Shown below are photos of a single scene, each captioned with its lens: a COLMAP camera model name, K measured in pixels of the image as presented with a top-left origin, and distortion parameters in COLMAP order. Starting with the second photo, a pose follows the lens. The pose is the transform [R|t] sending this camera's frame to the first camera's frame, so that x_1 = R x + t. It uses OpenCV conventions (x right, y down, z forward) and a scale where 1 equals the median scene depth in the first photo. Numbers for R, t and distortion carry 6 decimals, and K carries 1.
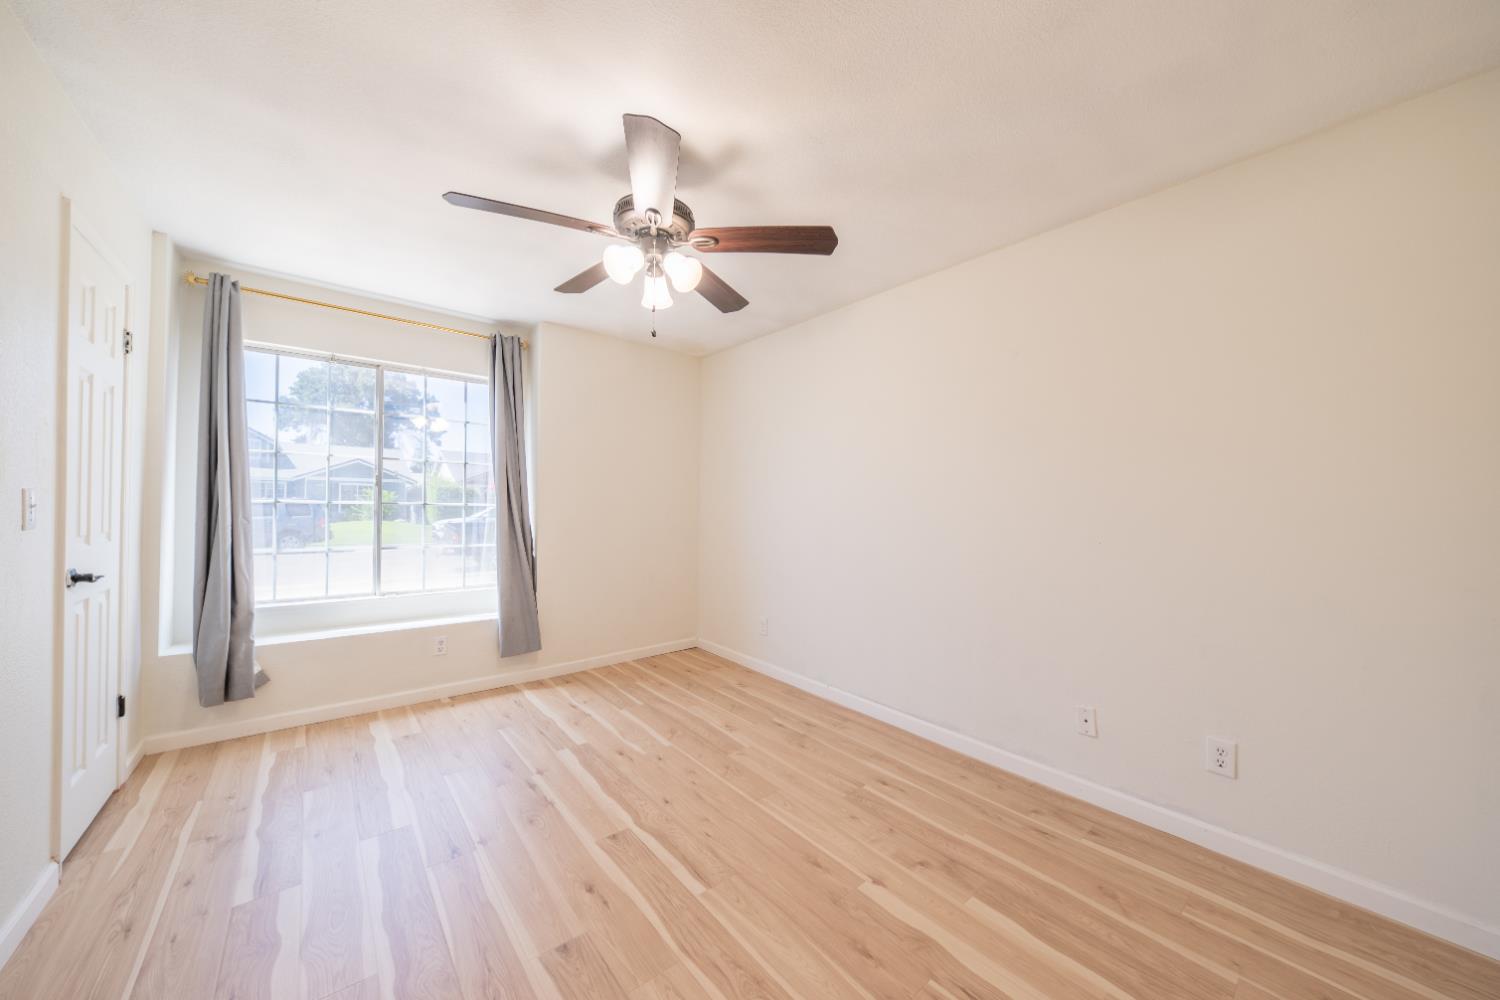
lens RADIAL K [[520.4, 0, 751.5], [0, 520.4, 507.1], [0, 0, 1]] dist [0.015737, -0.008982]
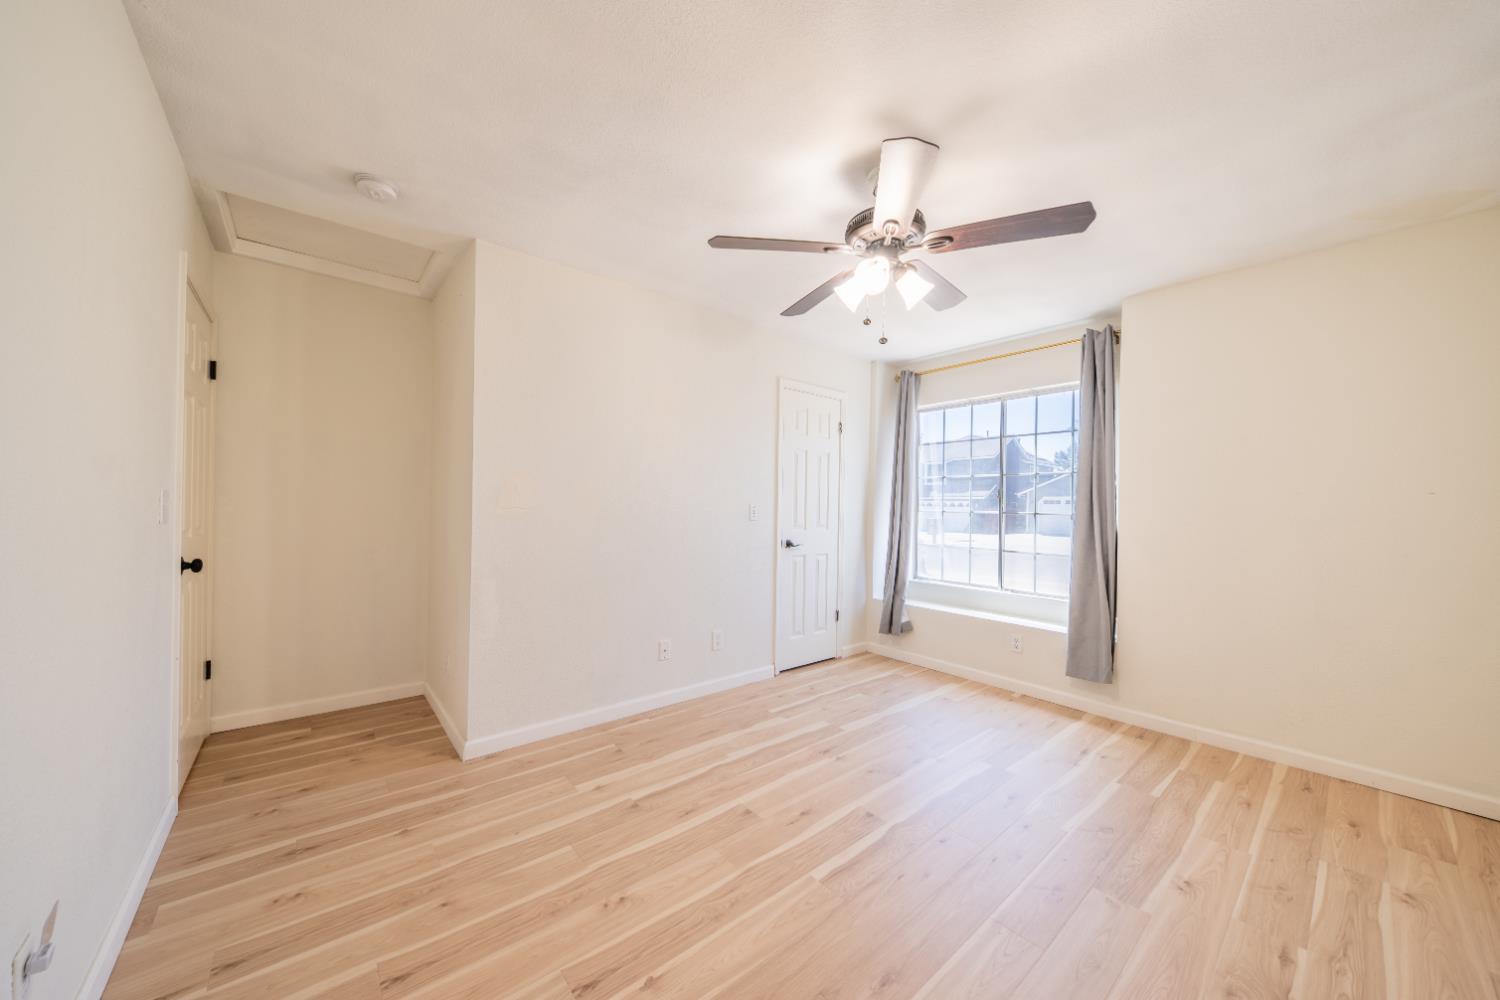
lens RADIAL K [[520.4, 0, 751.5], [0, 520.4, 507.1], [0, 0, 1]] dist [0.015737, -0.008982]
pose [[0.009924, -0.014820, -0.999841, 0.645416], [-0.018291, 0.999720, -0.015000, 0.011423], [0.999783, 0.018437, 0.009650, 0.574514]]
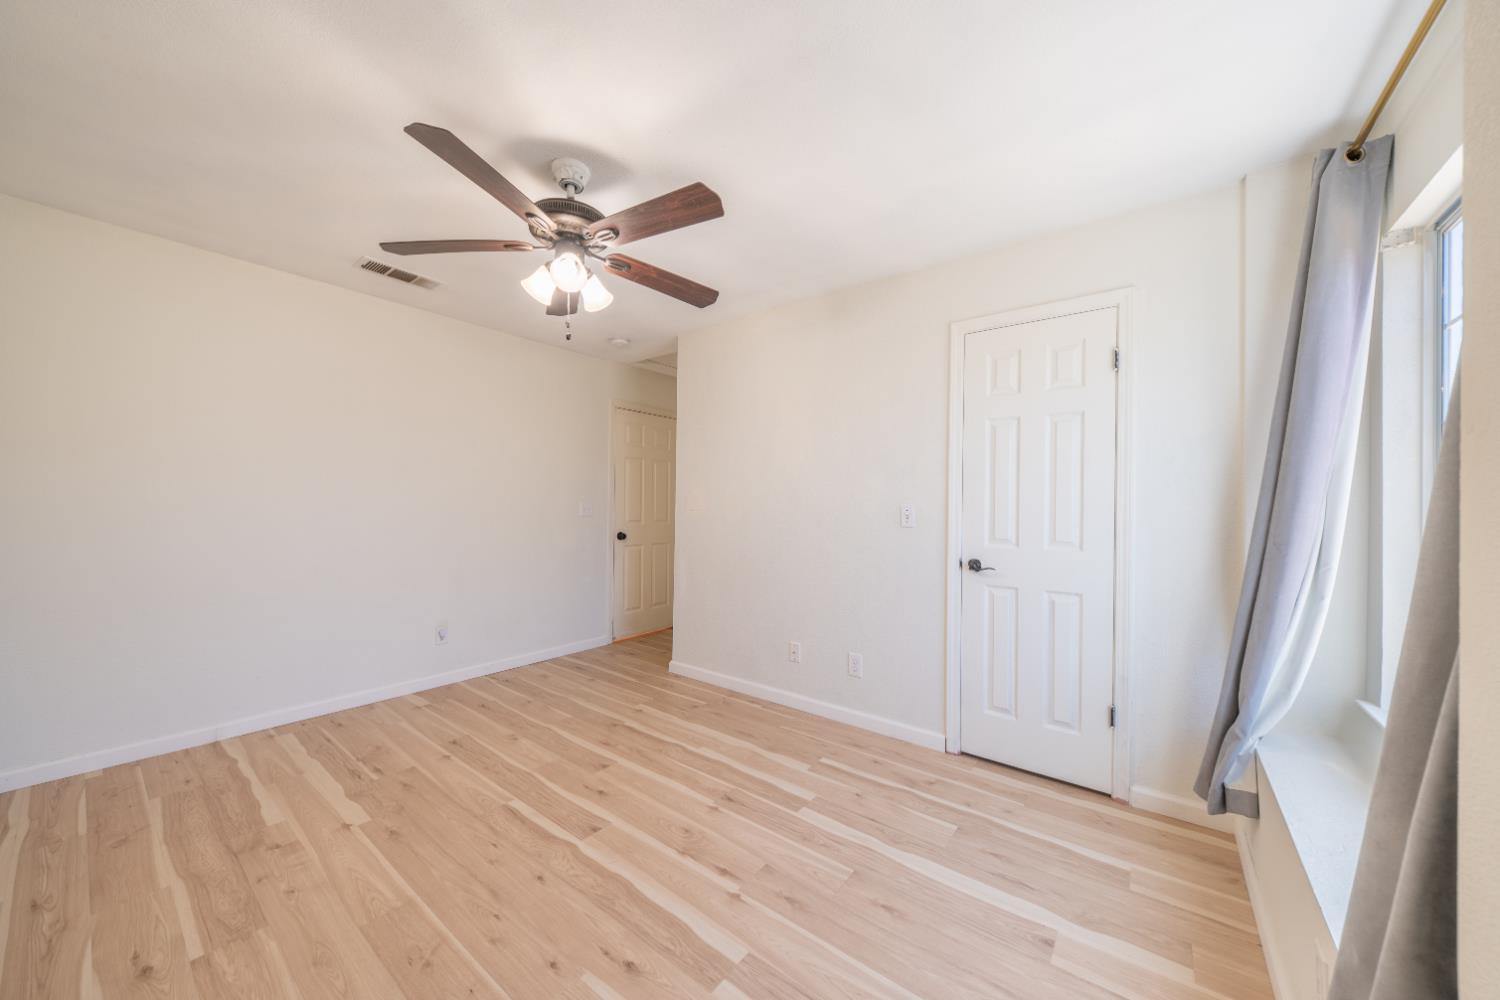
lens RADIAL K [[520.4, 0, 751.5], [0, 520.4, 507.1], [0, 0, 1]] dist [0.015737, -0.008982]
pose [[-0.975160, -0.025413, -0.220040, -0.250985], [-0.025962, 0.999663, -0.000397, -0.008070], [0.219975, 0.005326, -0.975491, 1.618396]]
